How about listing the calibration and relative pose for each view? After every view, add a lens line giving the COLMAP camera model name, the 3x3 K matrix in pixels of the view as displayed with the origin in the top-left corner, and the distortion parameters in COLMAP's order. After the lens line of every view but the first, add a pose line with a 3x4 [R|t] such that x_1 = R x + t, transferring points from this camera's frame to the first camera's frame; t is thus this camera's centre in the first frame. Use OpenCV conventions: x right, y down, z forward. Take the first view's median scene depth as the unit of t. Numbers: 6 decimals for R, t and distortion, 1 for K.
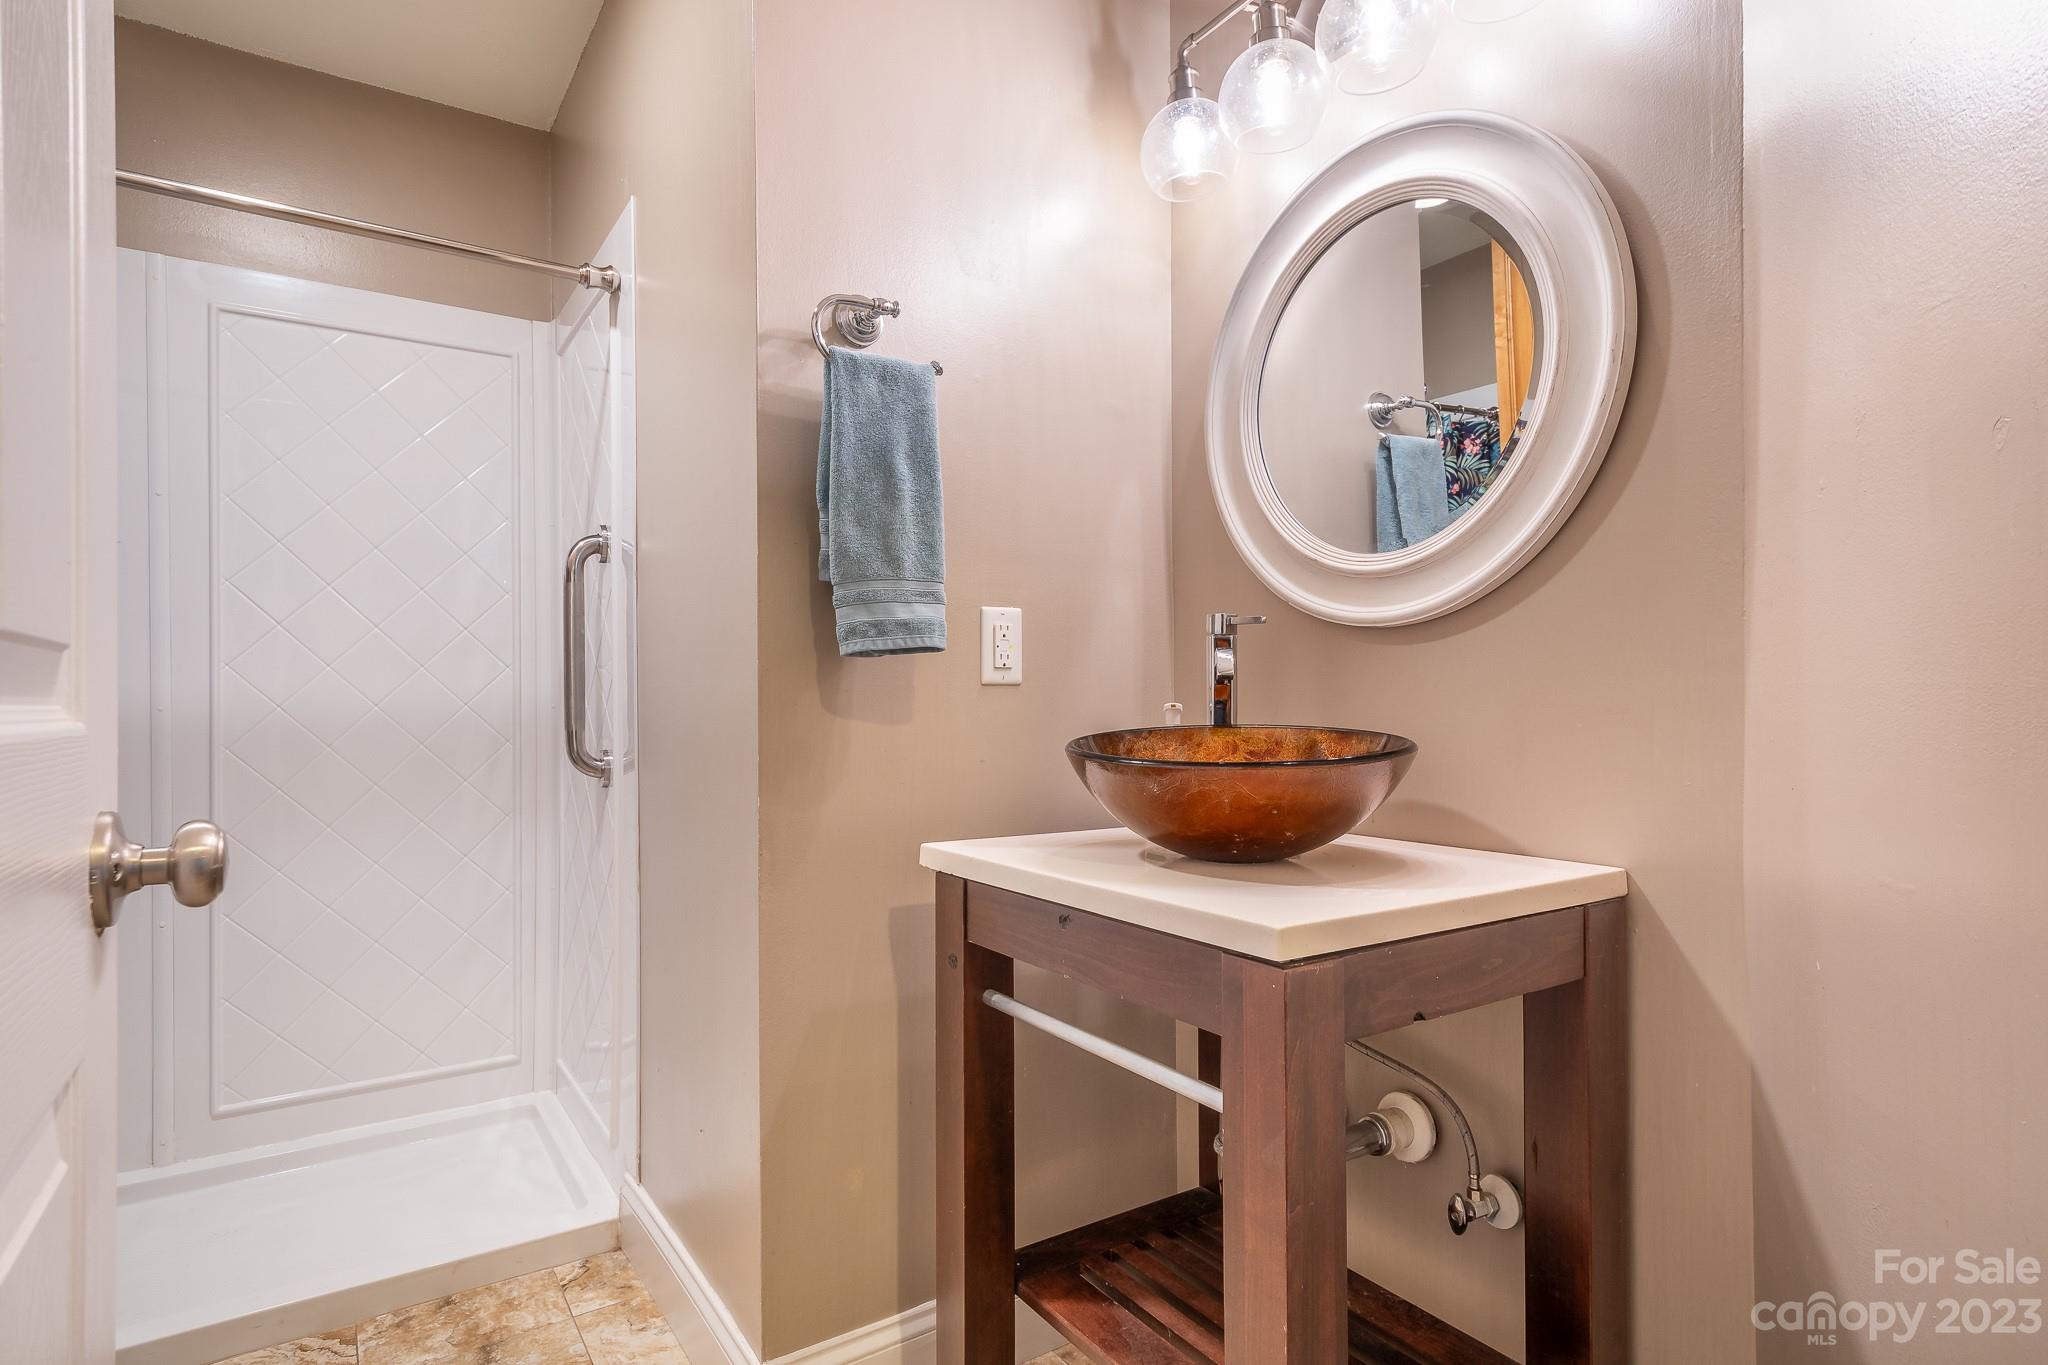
lens RADIAL K [[1053.8, 0, 1025.1], [0, 1053.8, 689.1], [0, 0, 1]] dist [-0.000870, -0.000078]
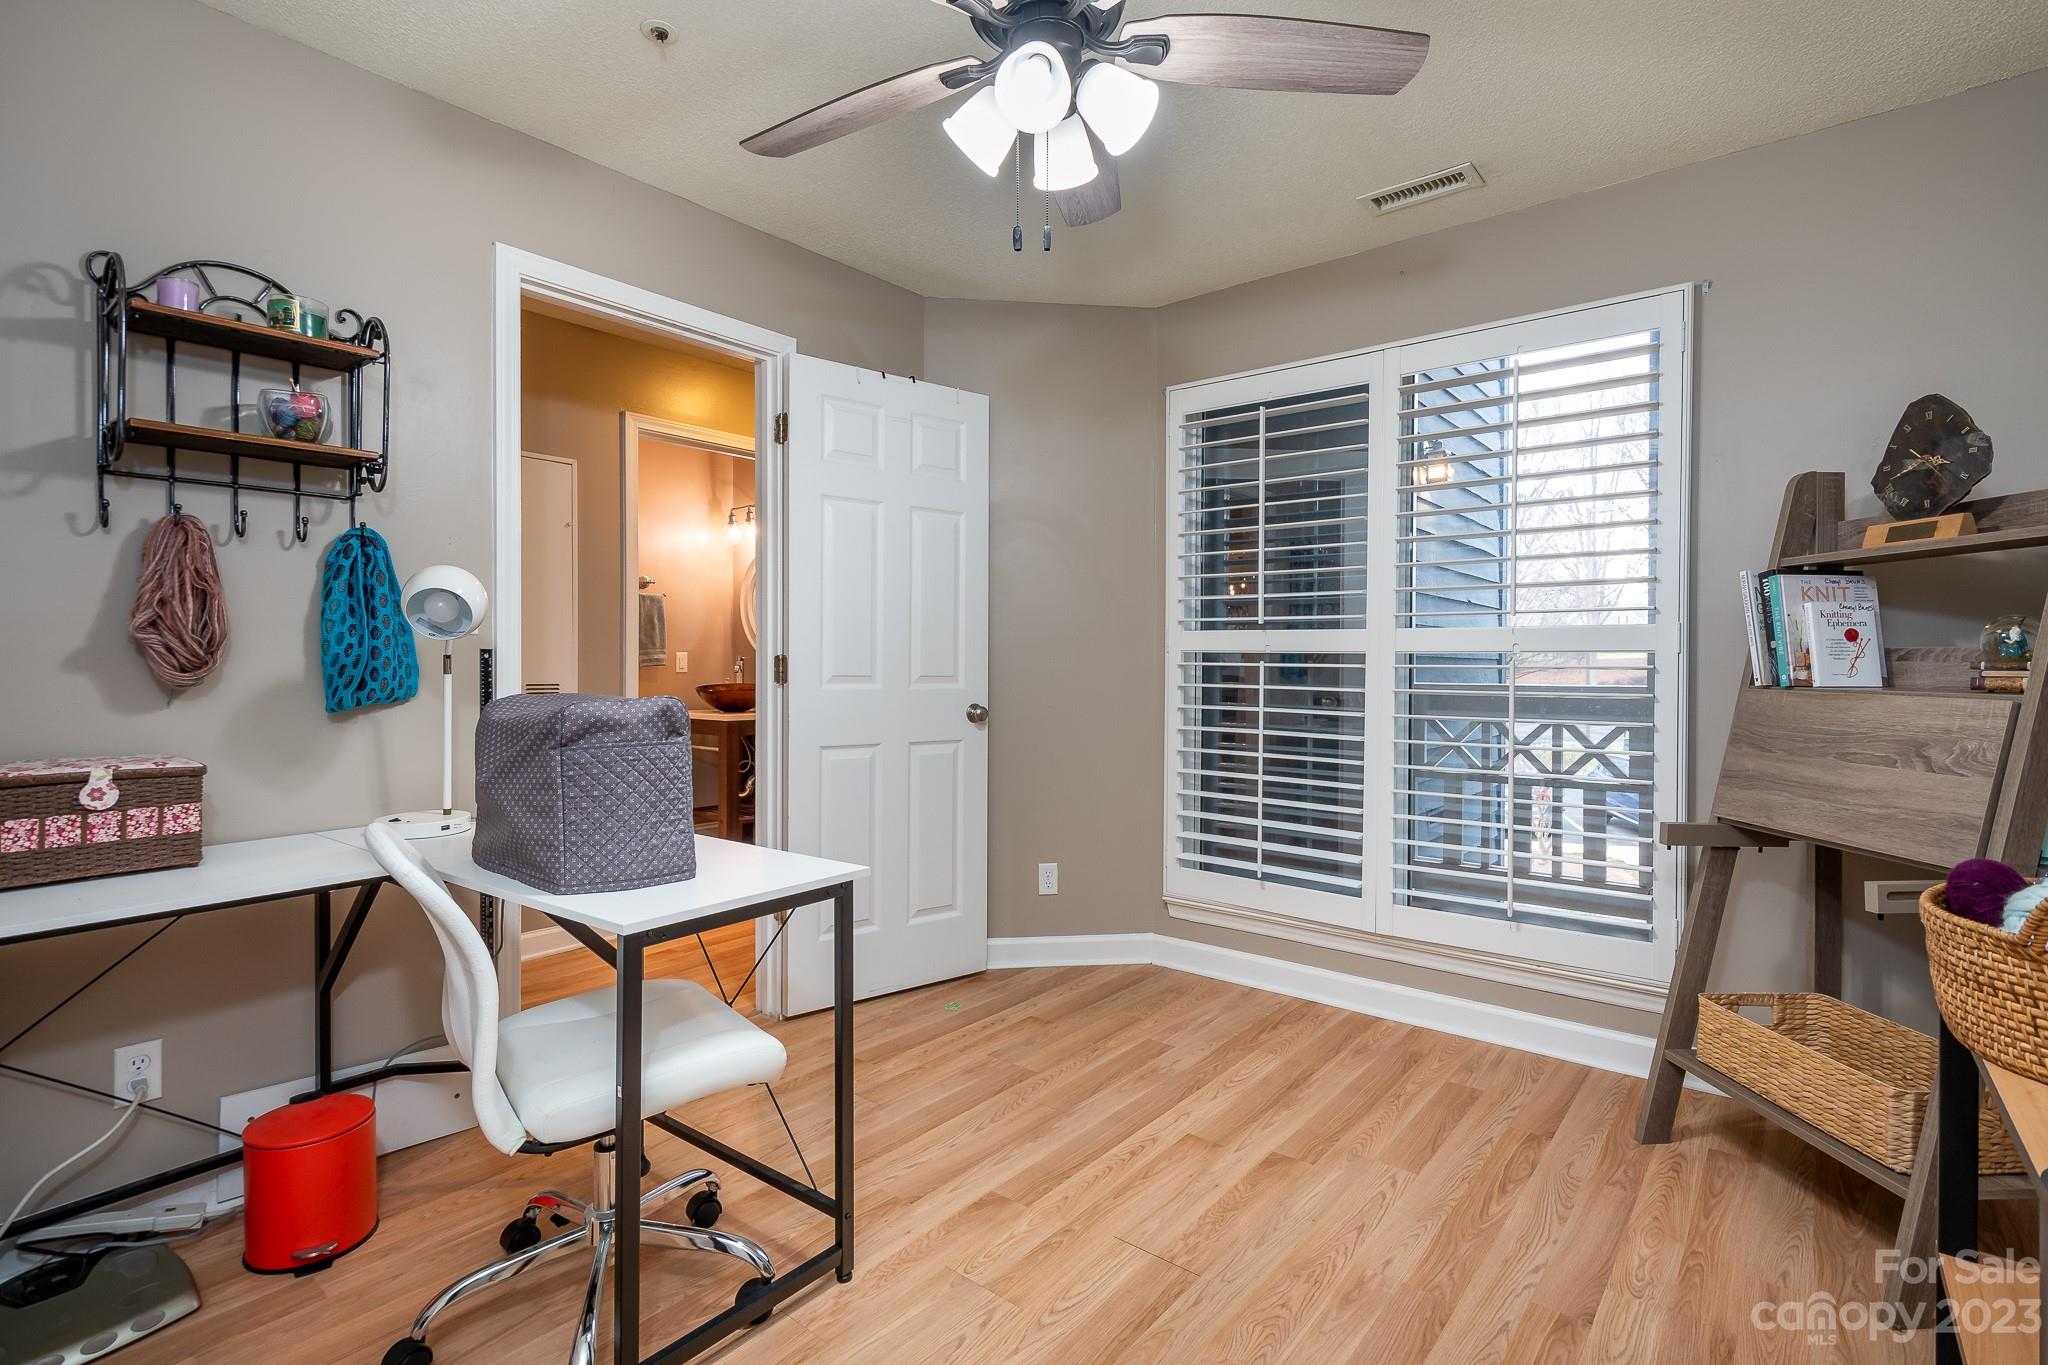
lens RADIAL K [[944.1, 0, 1025.5], [0, 944.1, 671.7], [0, 0, 1]] dist [0.000335, 0.000521]
pose [[0.950721, 0.008641, 0.309928, 0.115345], [-0.013404, 0.999822, 0.013244, -0.079299], [-0.309759, -0.016746, 0.950668, -2.932667]]
